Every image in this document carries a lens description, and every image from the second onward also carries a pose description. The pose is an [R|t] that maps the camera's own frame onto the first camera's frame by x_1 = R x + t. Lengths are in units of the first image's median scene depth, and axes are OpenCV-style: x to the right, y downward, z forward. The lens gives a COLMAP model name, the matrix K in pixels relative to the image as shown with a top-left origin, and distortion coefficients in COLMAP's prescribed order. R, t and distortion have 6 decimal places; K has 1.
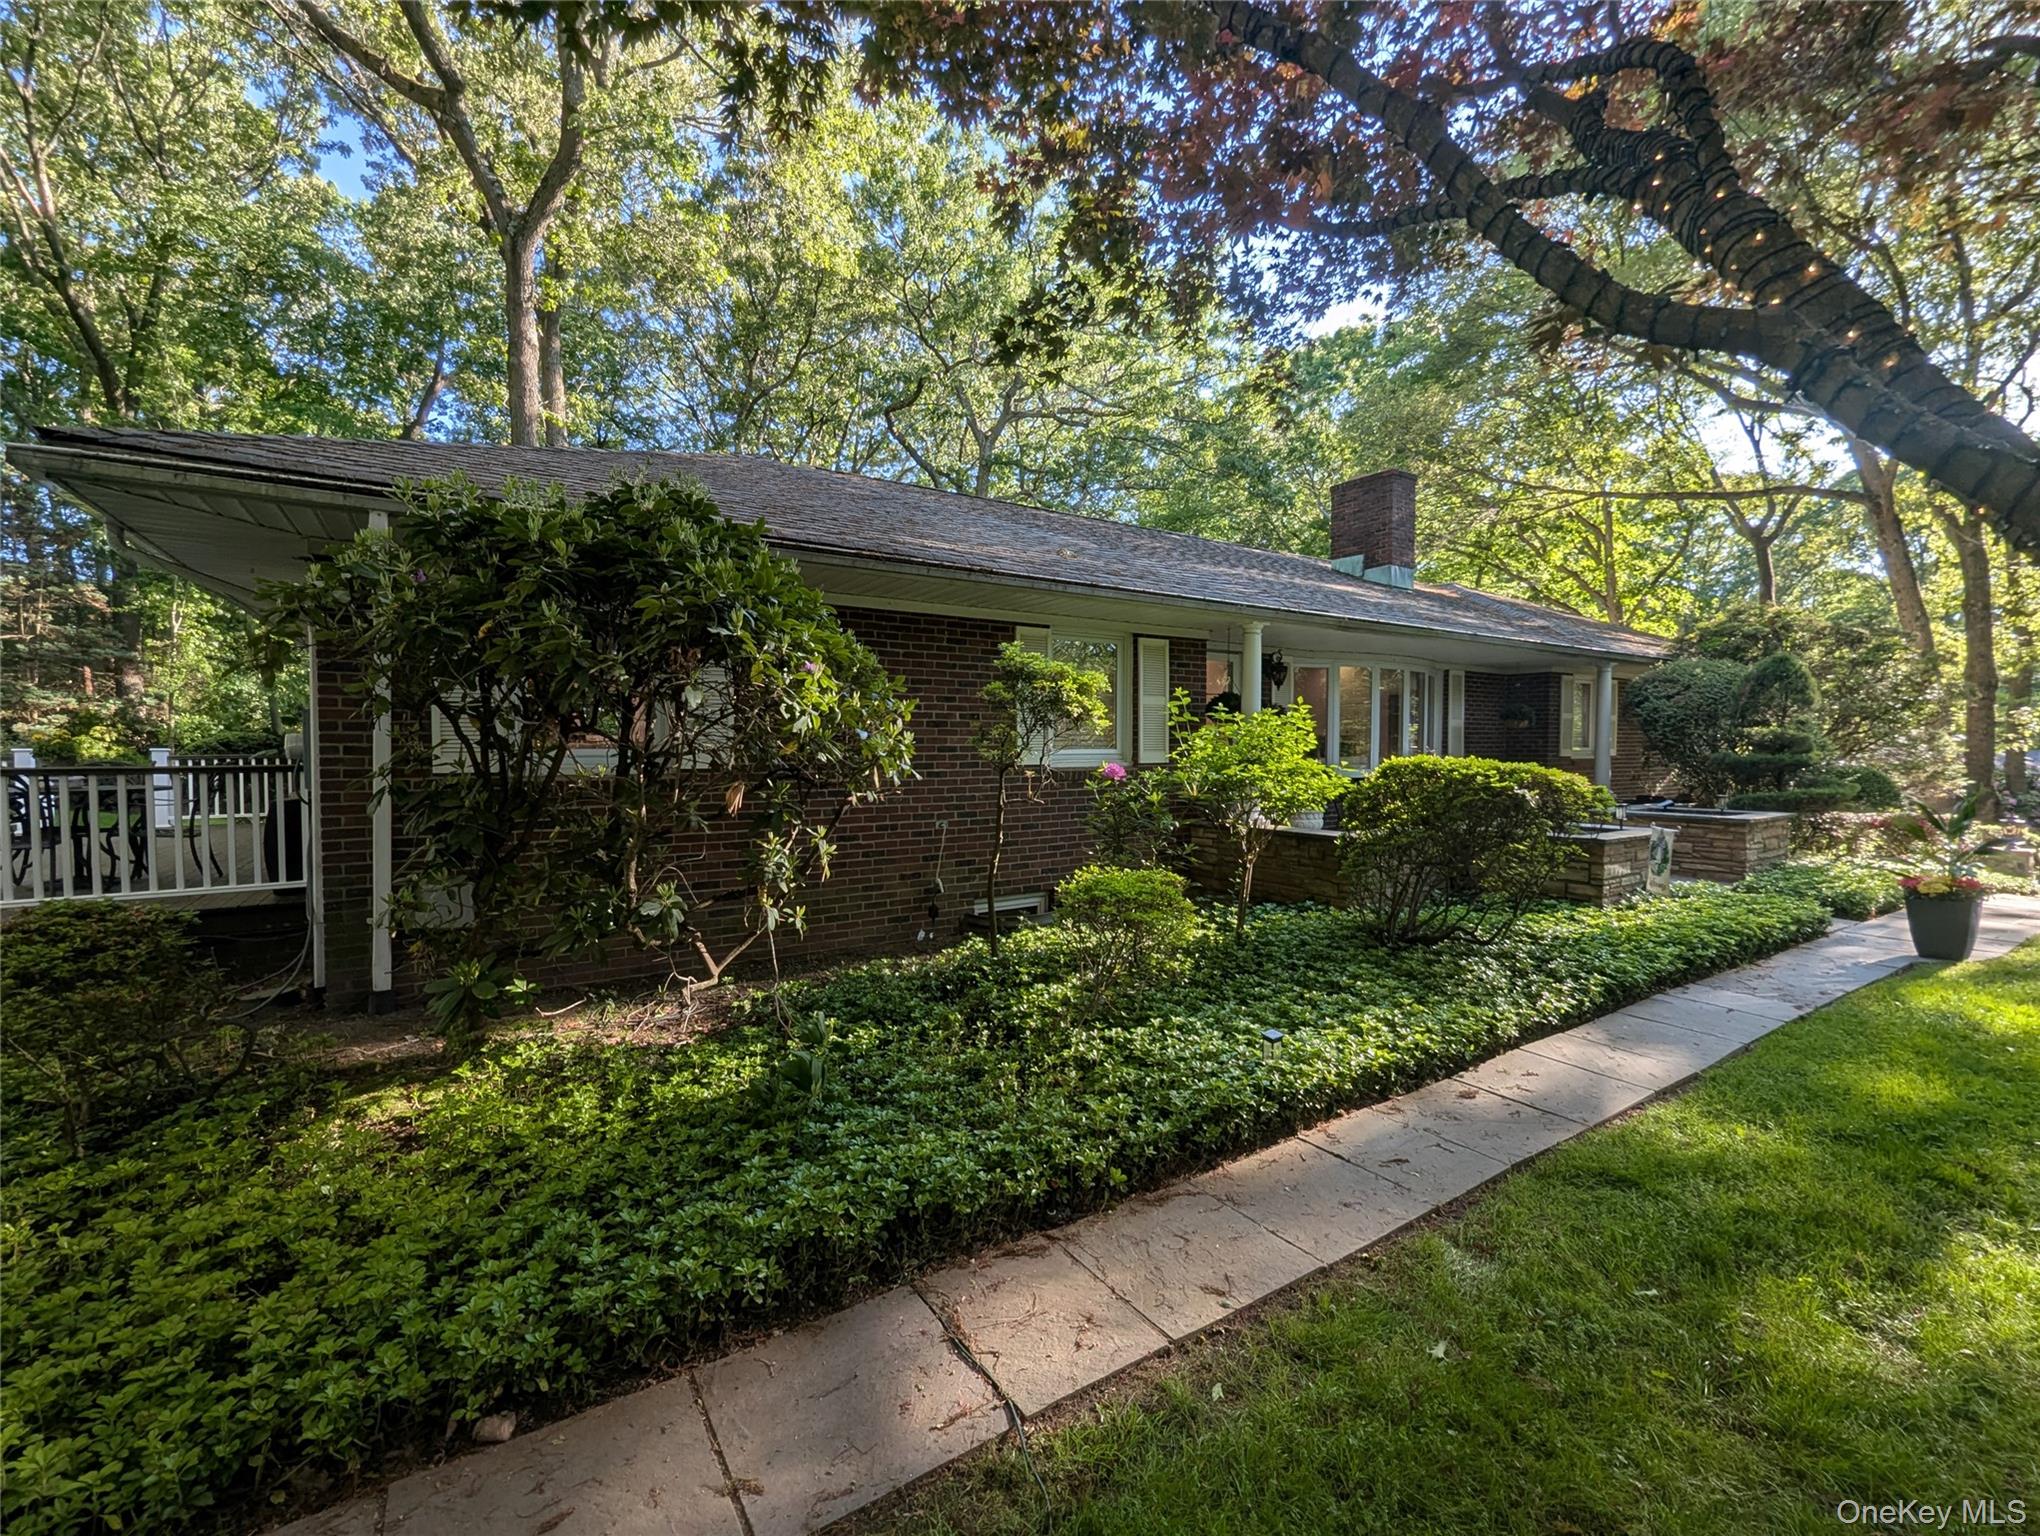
lens RADIAL K [[853.7, 0, 1021.3], [0, 853.7, 783.4], [0, 0, 1]] dist [0.000735, -0.001834]
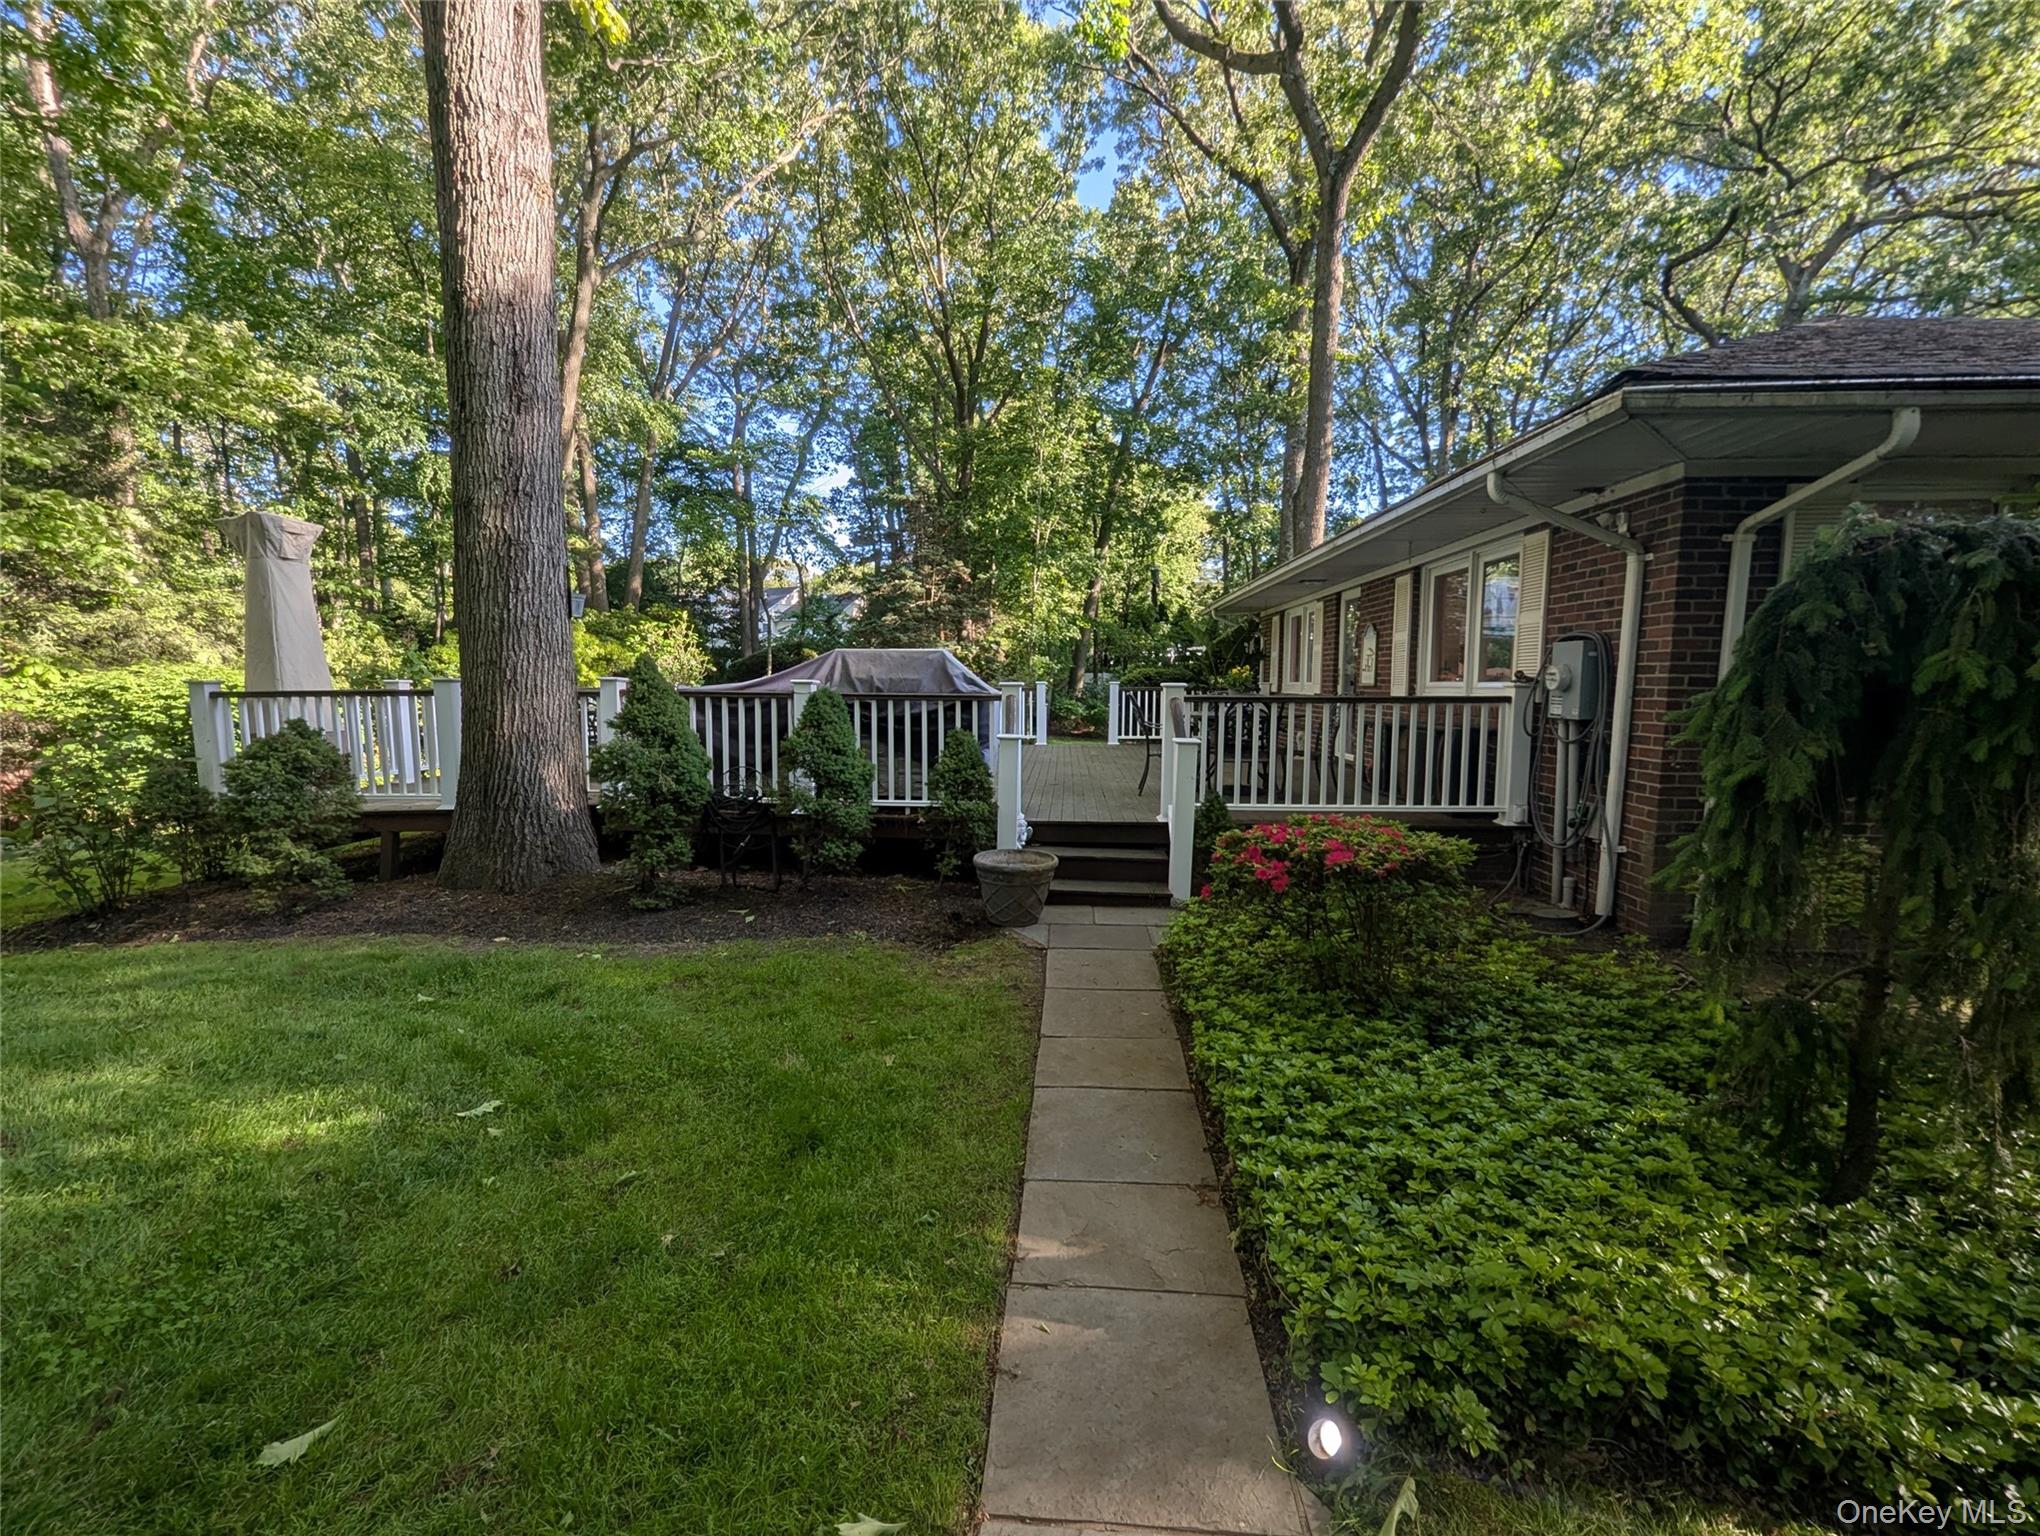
lens RADIAL K [[853.7, 0, 1028.9], [0, 853.7, 779.9], [0, 0, 1]] dist [0.000735, -0.001834]
pose [[0.808628, 0.065557, -0.584656, -0.304526], [-0.022881, 0.996525, 0.080094, 0.004941], [0.587875, -0.051389, 0.807318, -0.087822]]
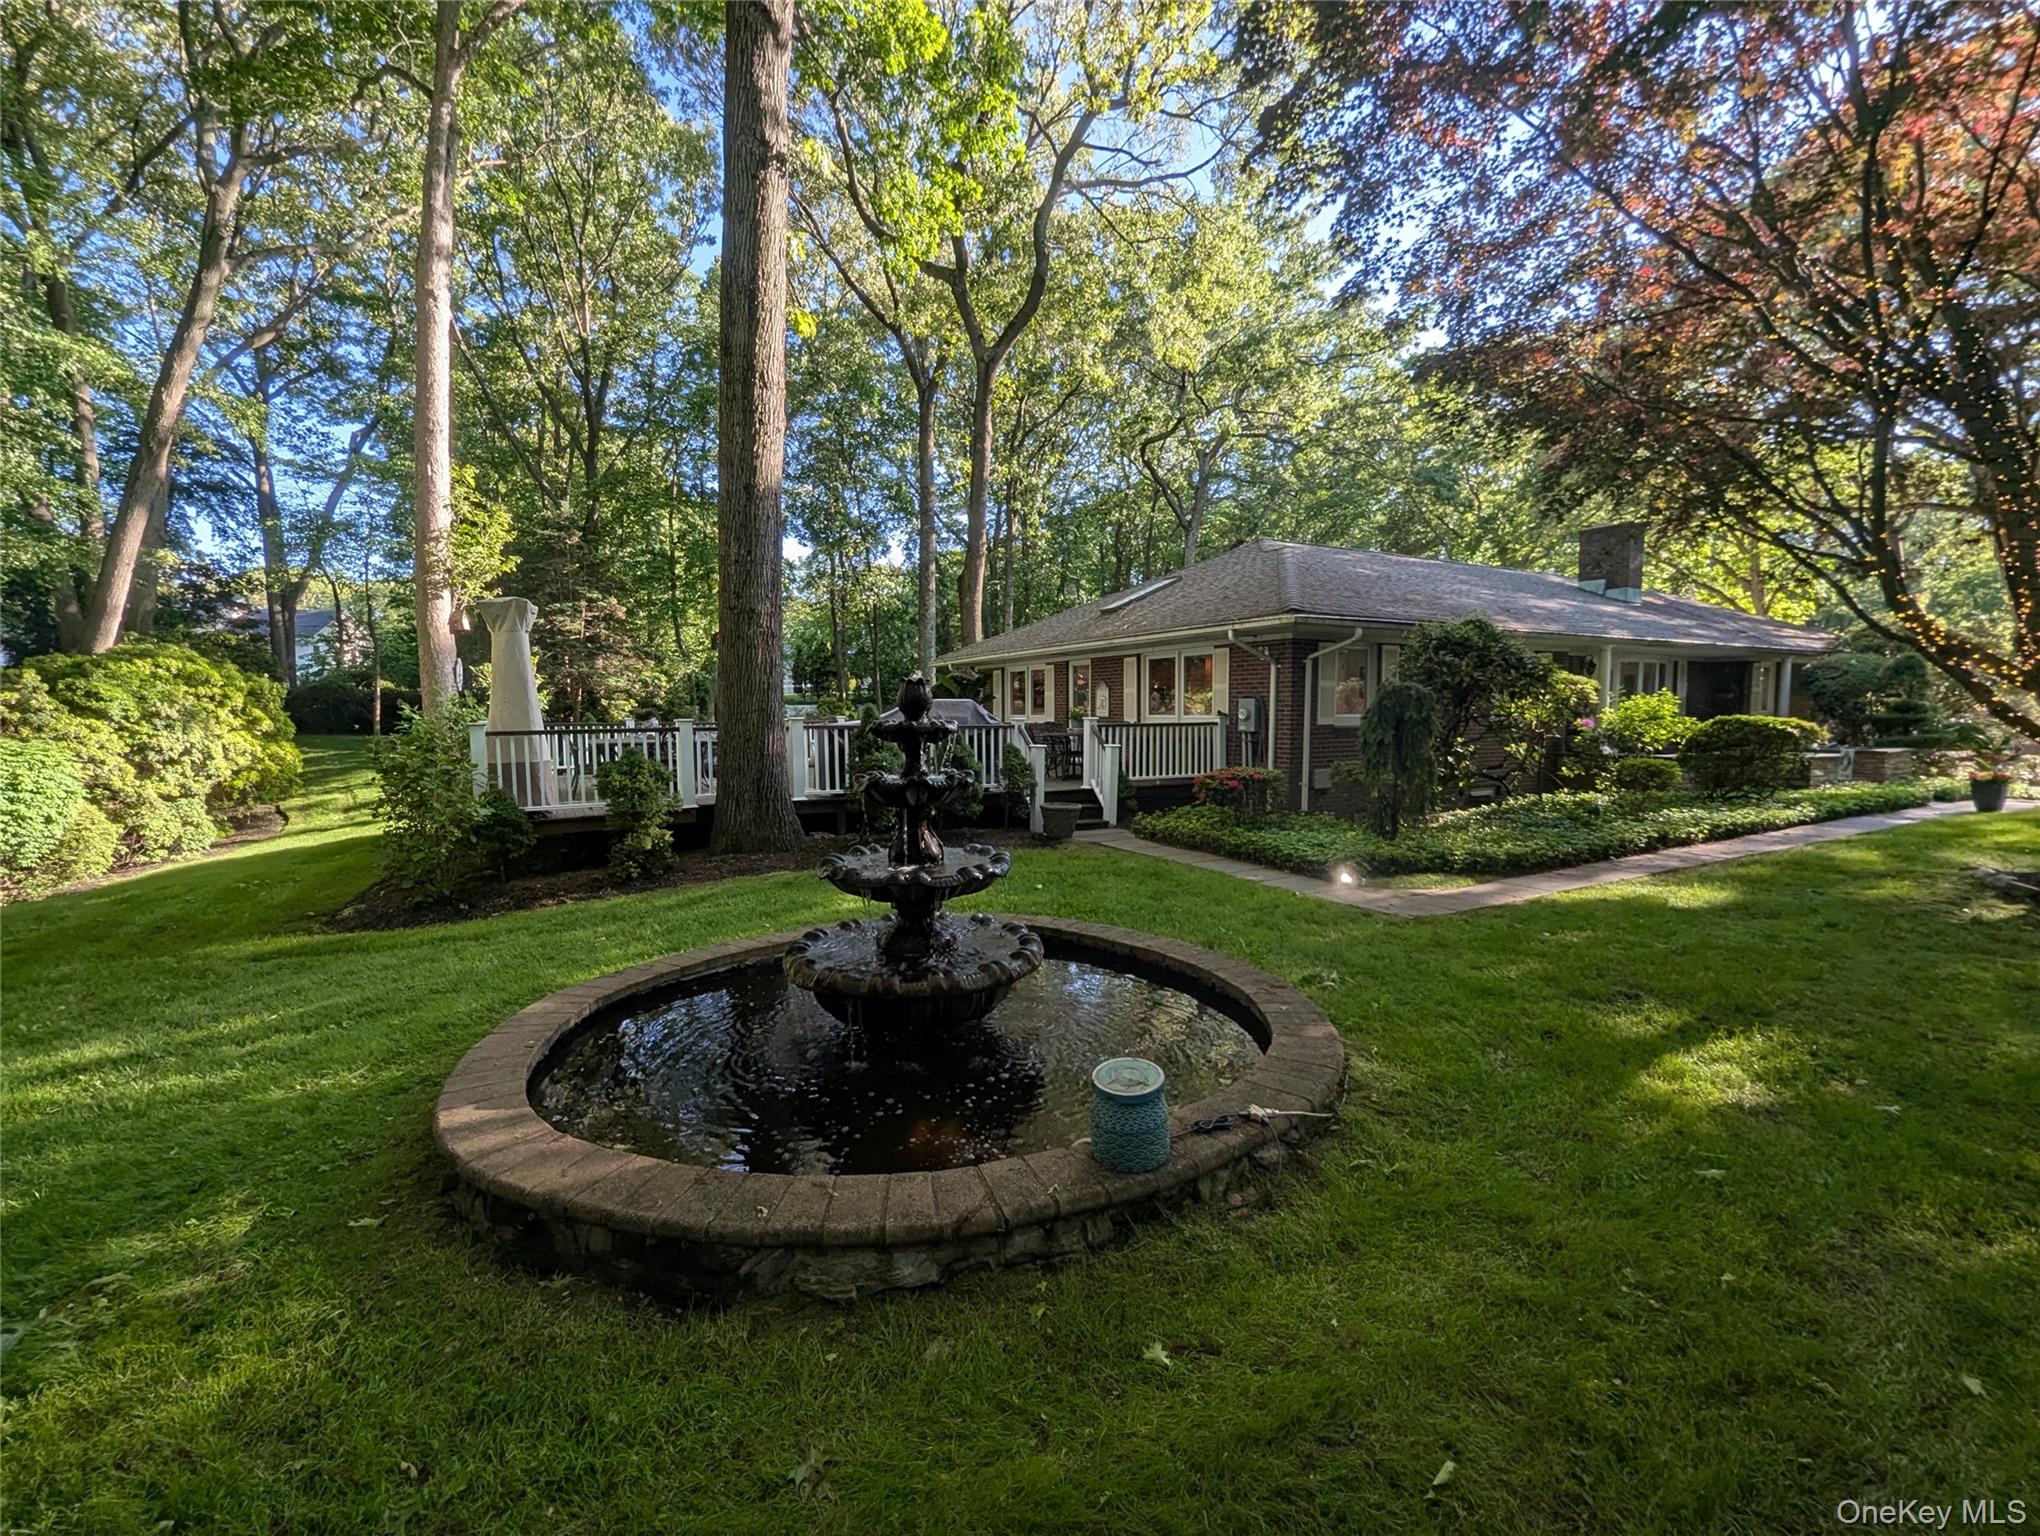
lens RADIAL K [[853.7, 0, 1020.8], [0, 853.7, 774.4], [0, 0, 1]] dist [0.000735, -0.001834]
pose [[0.997347, 0.000178, -0.072789, -0.518957], [0.002187, 0.999472, 0.032409, 0.019038], [0.072756, -0.032483, 0.996821, -0.573340]]
